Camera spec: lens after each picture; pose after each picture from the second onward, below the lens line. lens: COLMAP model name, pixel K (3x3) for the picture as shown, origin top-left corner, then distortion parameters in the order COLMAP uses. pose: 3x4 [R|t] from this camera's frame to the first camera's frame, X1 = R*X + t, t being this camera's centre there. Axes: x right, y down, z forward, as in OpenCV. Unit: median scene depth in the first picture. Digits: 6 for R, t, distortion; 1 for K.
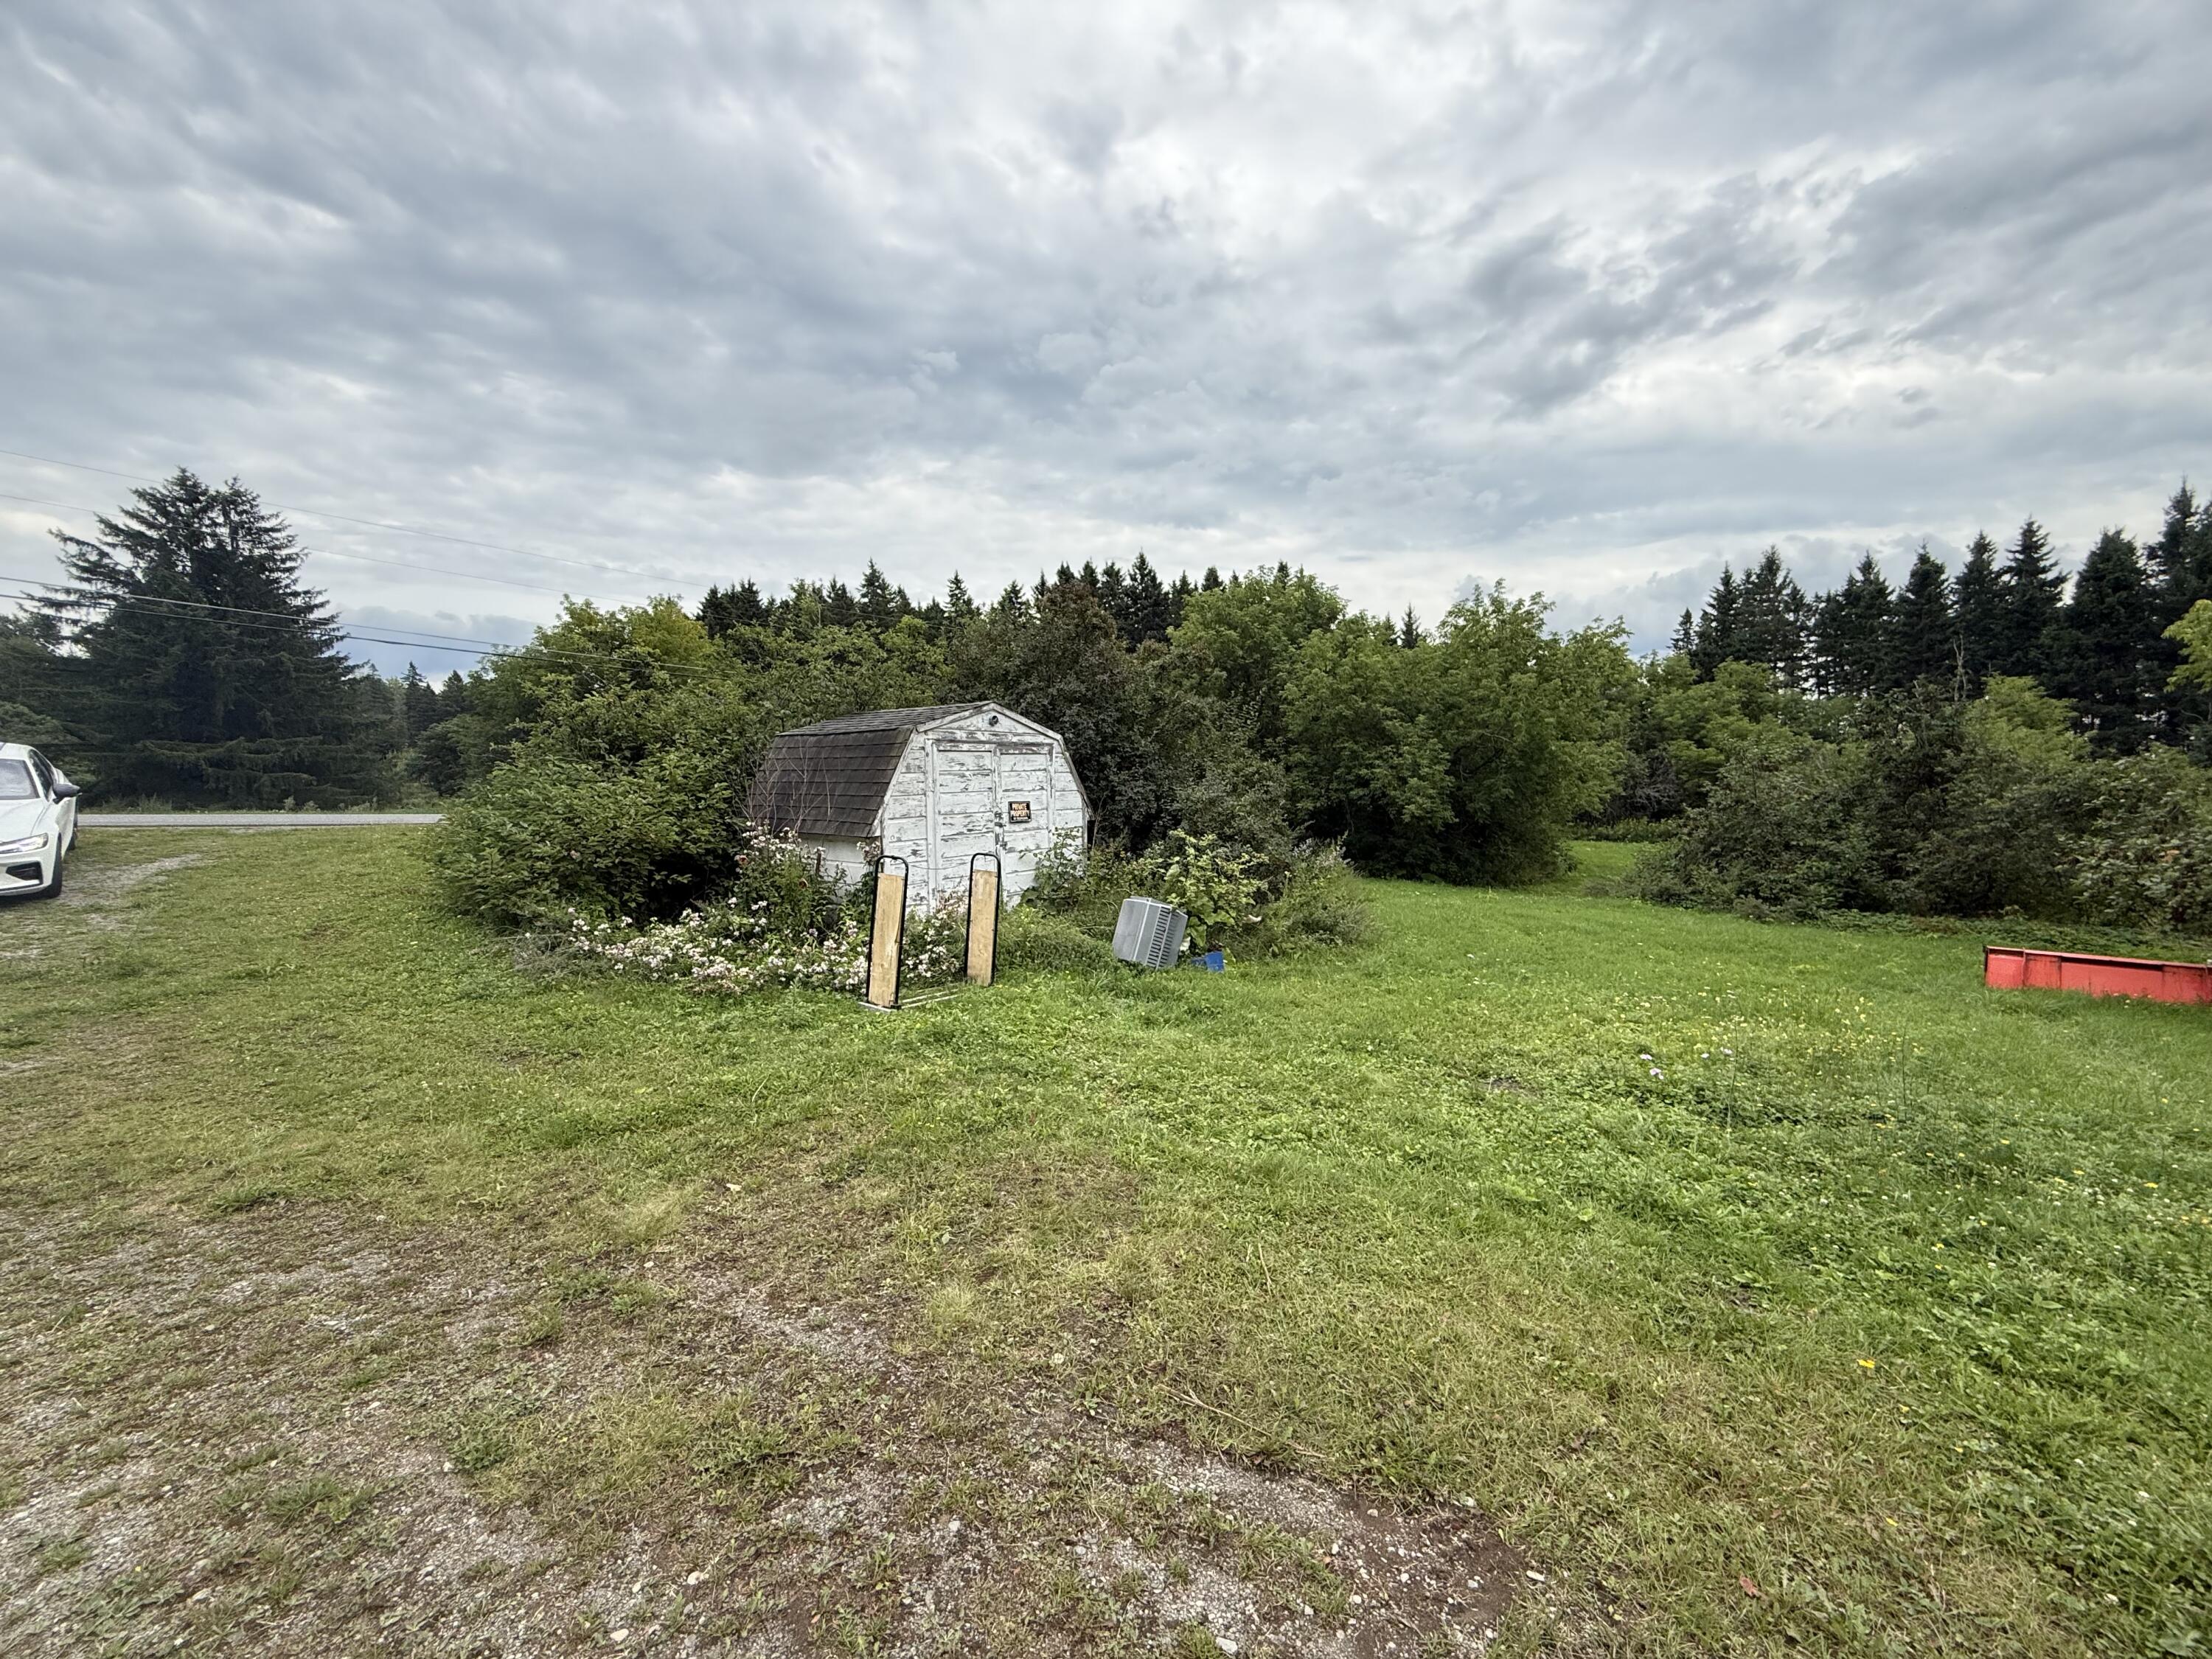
lens RADIAL K [[880.7, 0, 1102.3], [0, 880.7, 831.6], [0, 0, 1]] dist [0.000326, 0.000390]
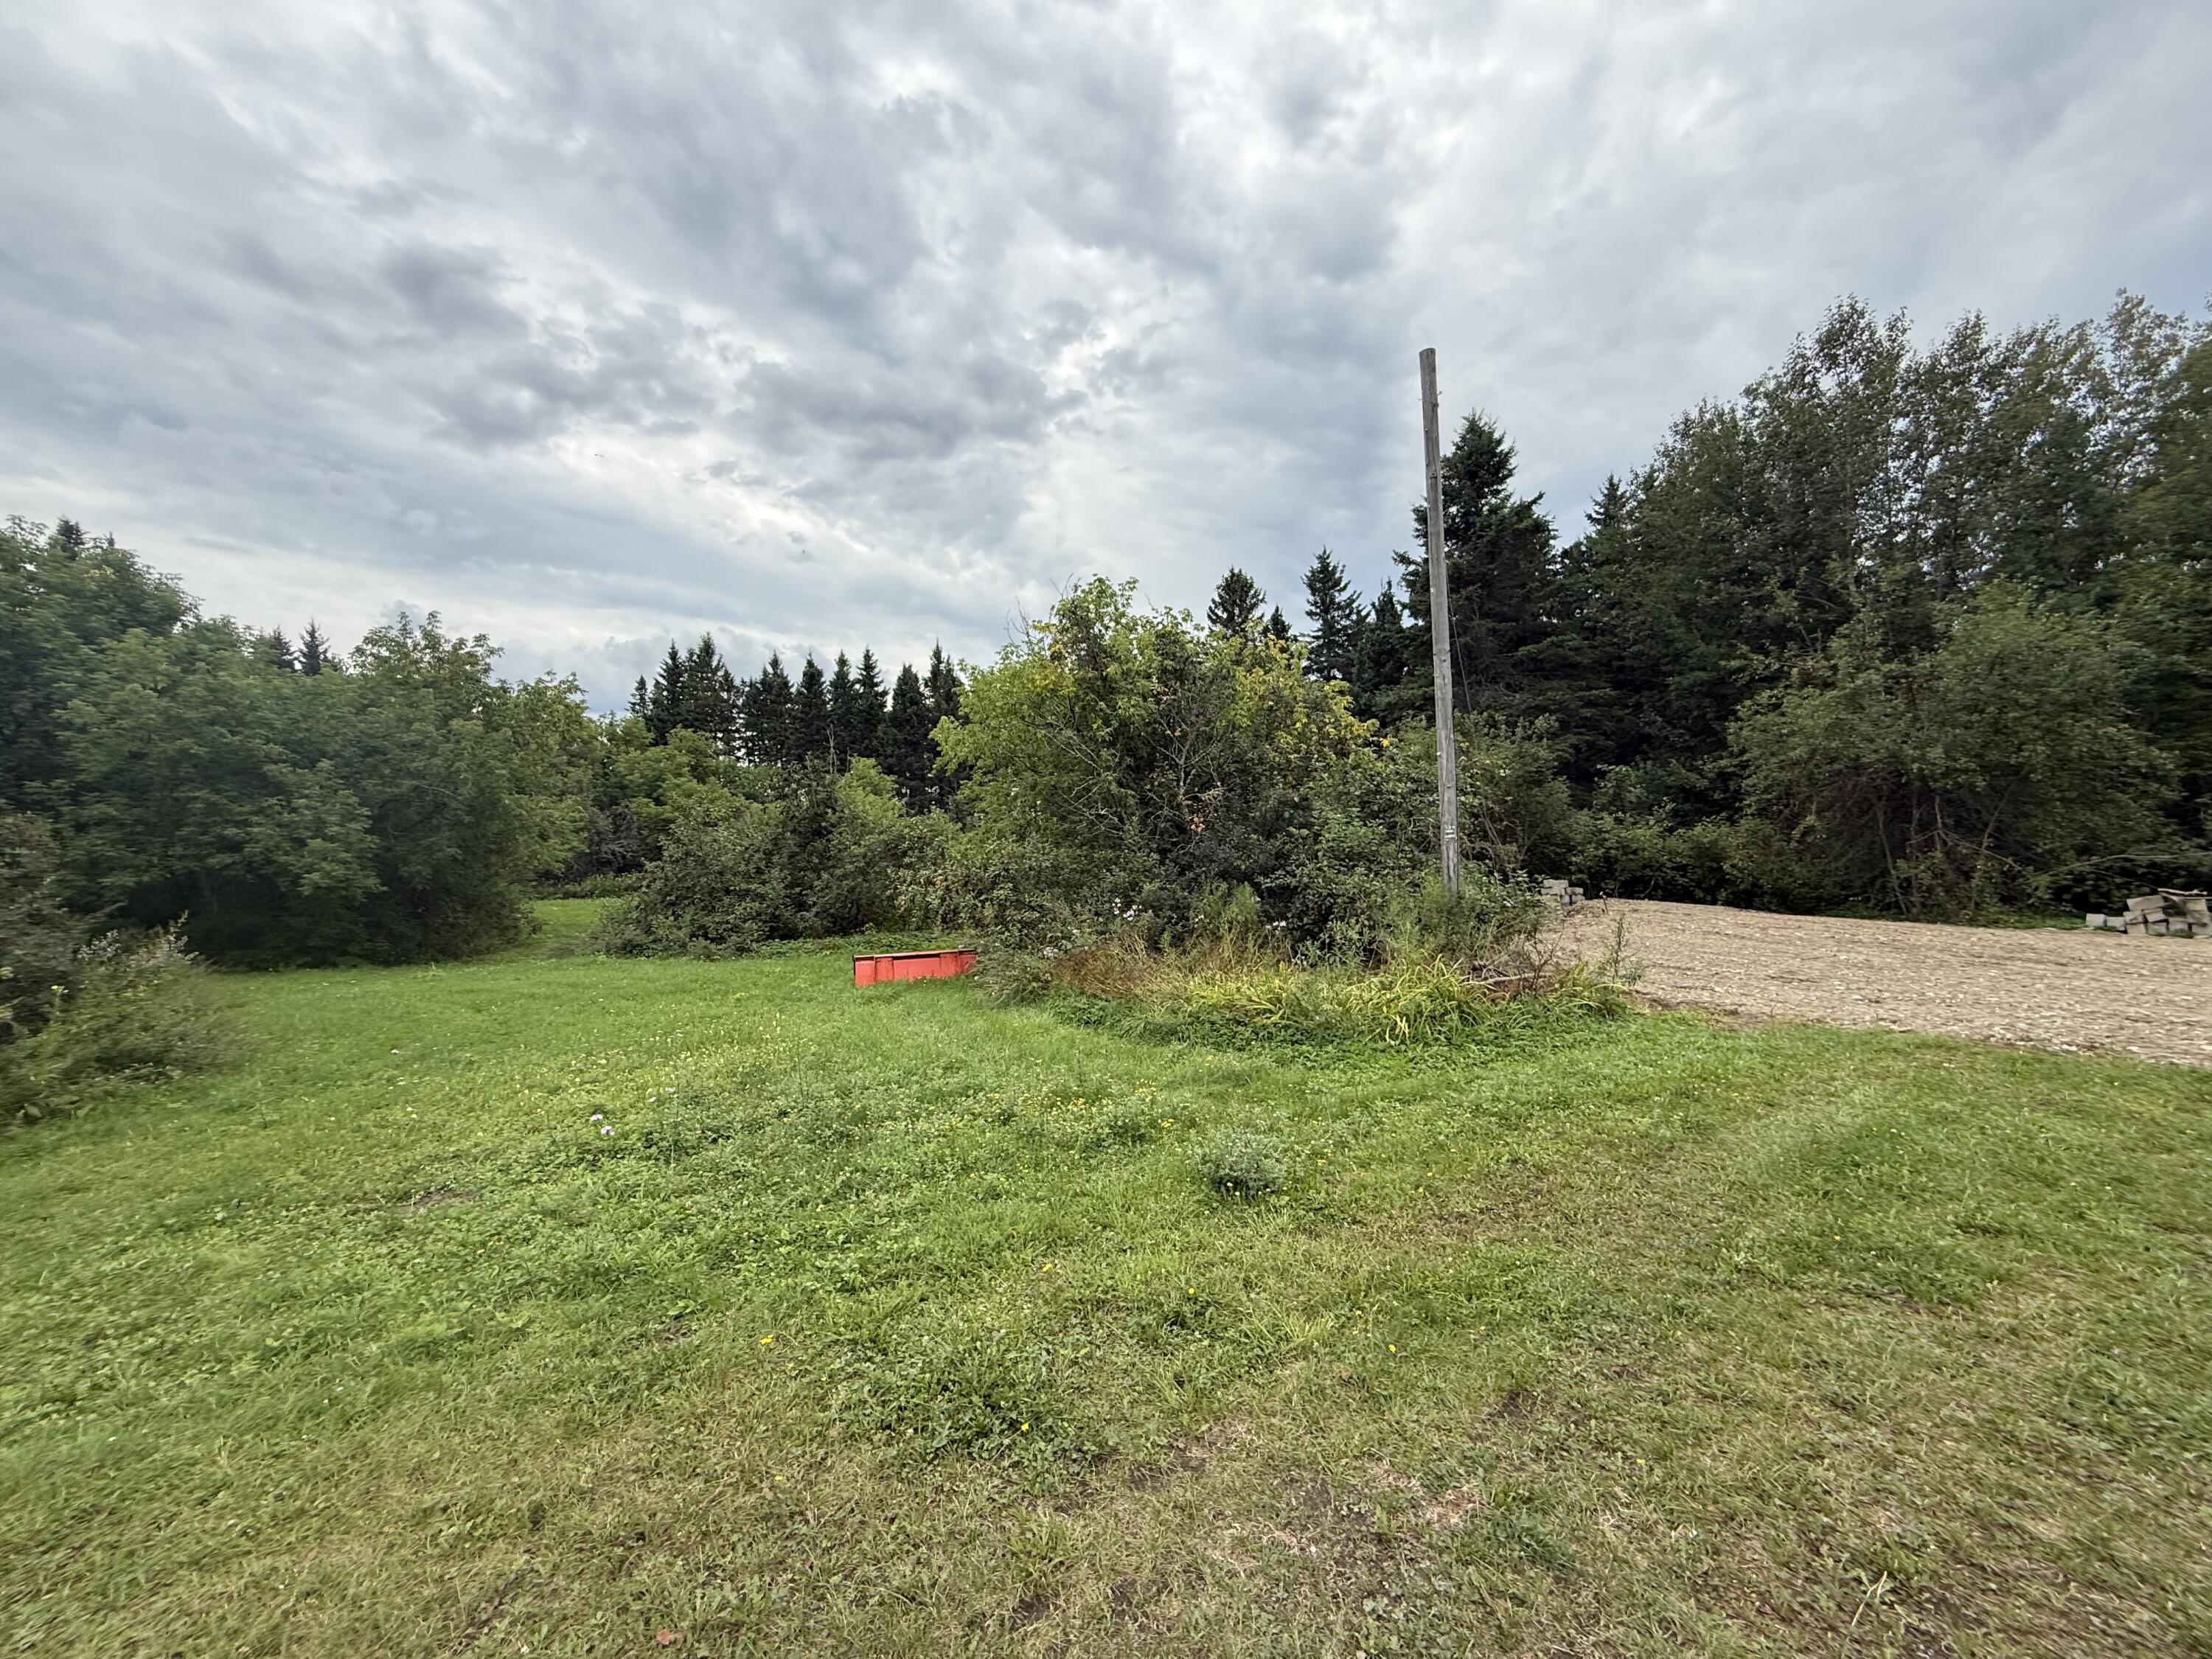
lens RADIAL K [[880.7, 0, 1102.3], [0, 880.7, 831.6], [0, 0, 1]] dist [0.000326, 0.000390]
pose [[0.491181, -0.011093, 0.870987, 0.009062], [0.066557, 0.997474, -0.024830, -0.000156], [-0.868511, 0.070166, 0.490679, 0.000759]]
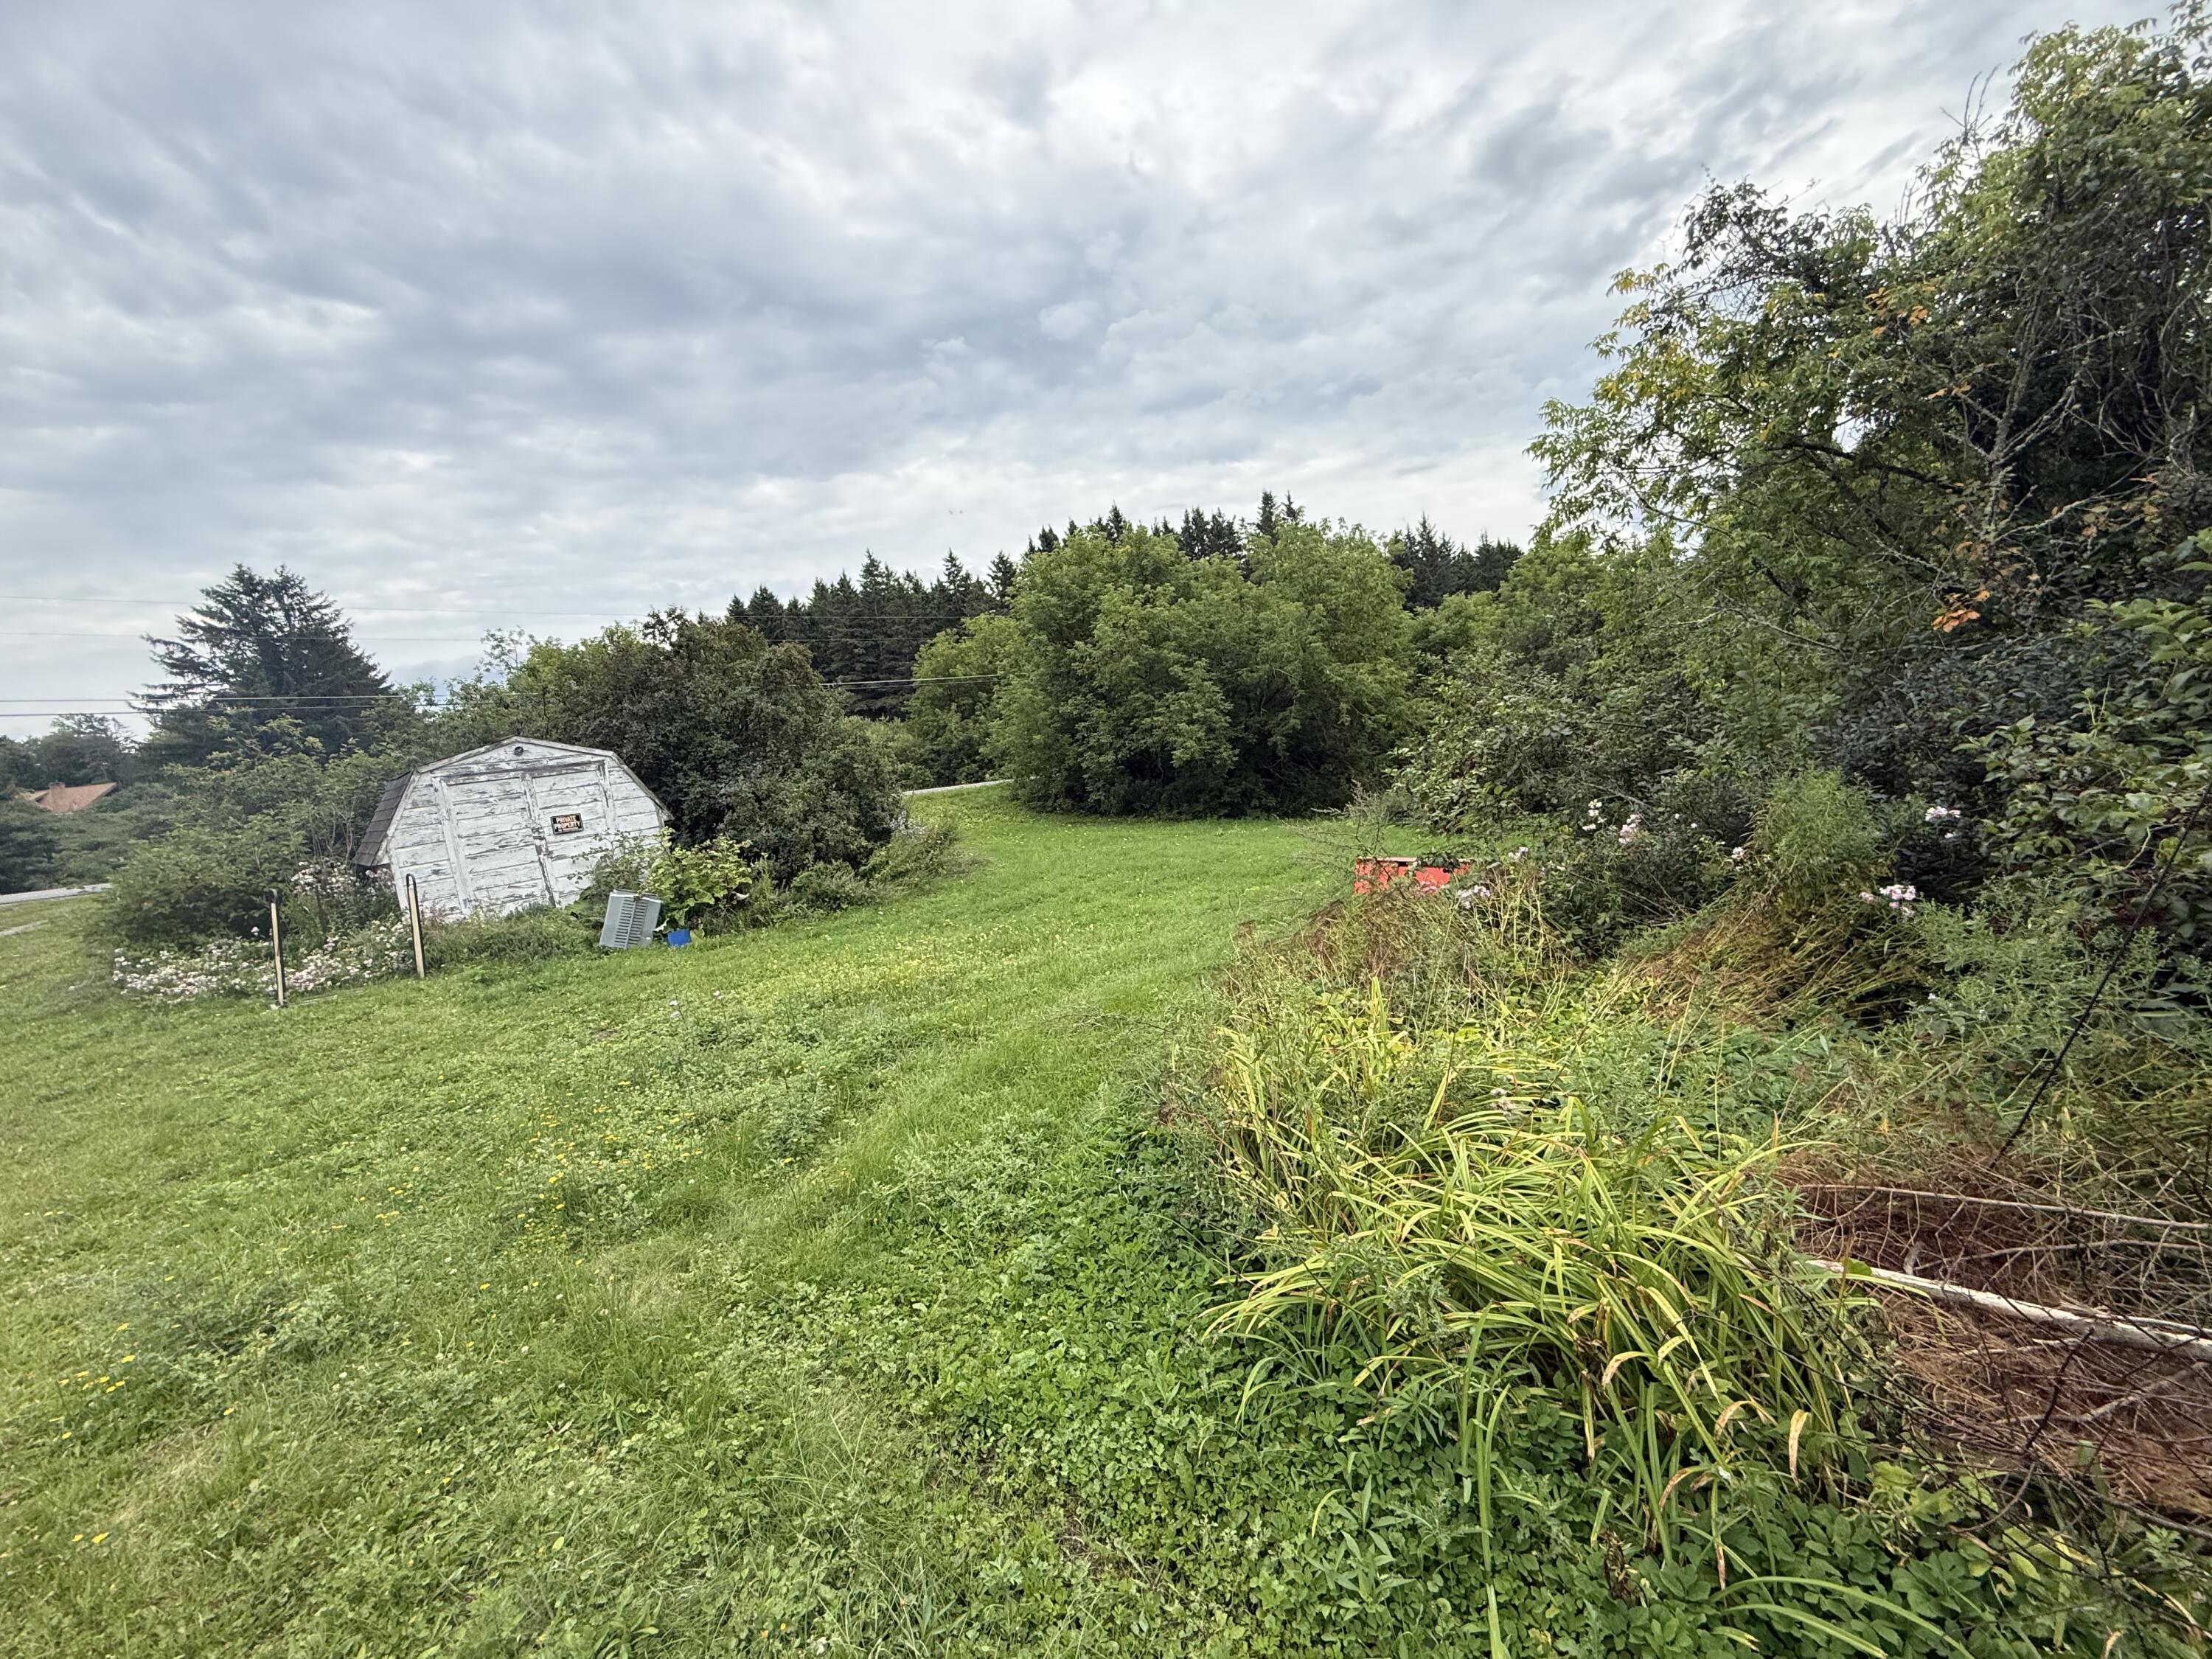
lens RADIAL K [[869.2, 0, 1106.0], [0, 869.2, 829.5], [0, 0, 1]] dist [0.000729, 0.000048]
pose [[0.986716, -0.103817, -0.124958, 0.238747], [0.110572, 0.992690, 0.048377, 0.002657], [0.119022, -0.061552, 0.990982, -0.019307]]
